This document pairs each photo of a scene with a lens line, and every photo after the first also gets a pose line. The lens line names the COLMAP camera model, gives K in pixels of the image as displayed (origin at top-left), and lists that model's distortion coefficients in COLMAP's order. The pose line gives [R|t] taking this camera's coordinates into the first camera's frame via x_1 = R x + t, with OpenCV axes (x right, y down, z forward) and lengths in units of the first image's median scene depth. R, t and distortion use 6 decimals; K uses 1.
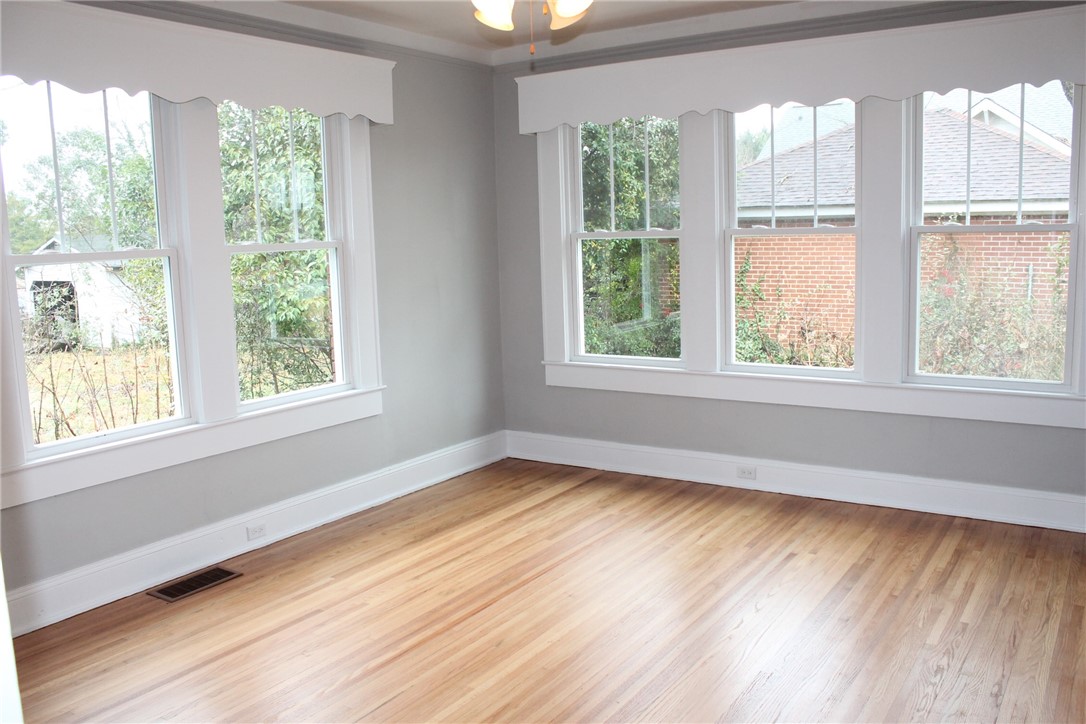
lens RADIAL K [[921.9, 0, 543.0], [0, 921.9, 362.0], [0, 0, 1]] dist [-0.169691, 0.154709]
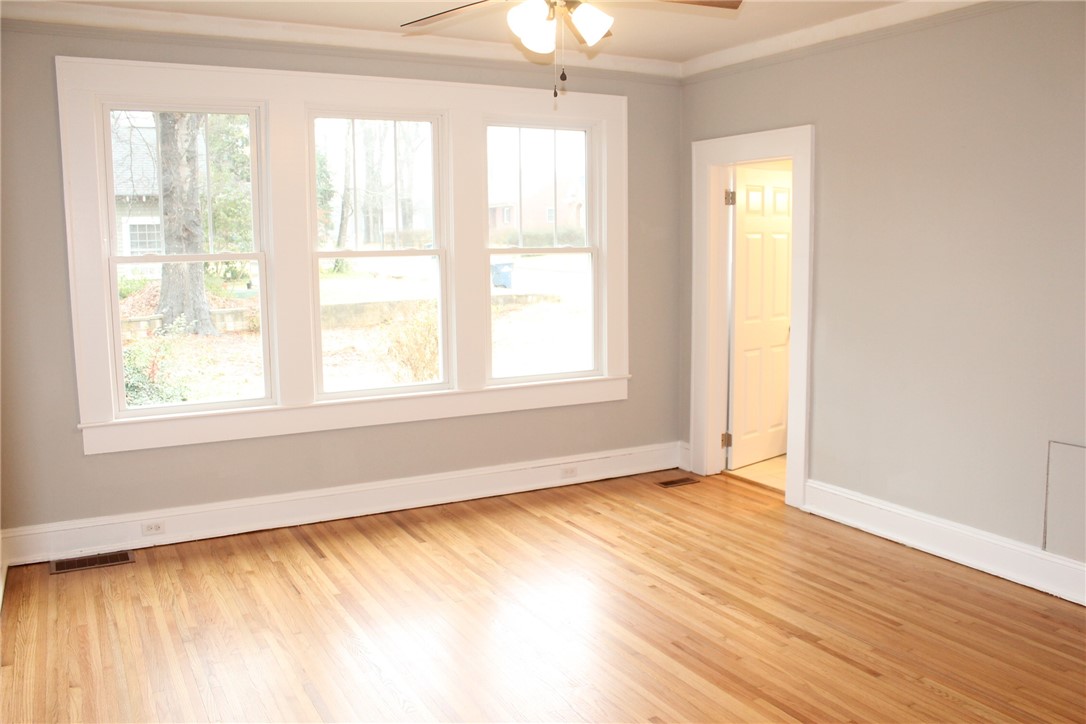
lens RADIAL K [[921.9, 0, 543.0], [0, 921.9, 362.0], [0, 0, 1]] dist [-0.169691, 0.154709]
pose [[0.466000, -0.093270, 0.879855, -0.462426], [0.126728, 0.991211, 0.037955, -0.031501], [-0.875662, 0.093816, 0.473724, 0.316910]]
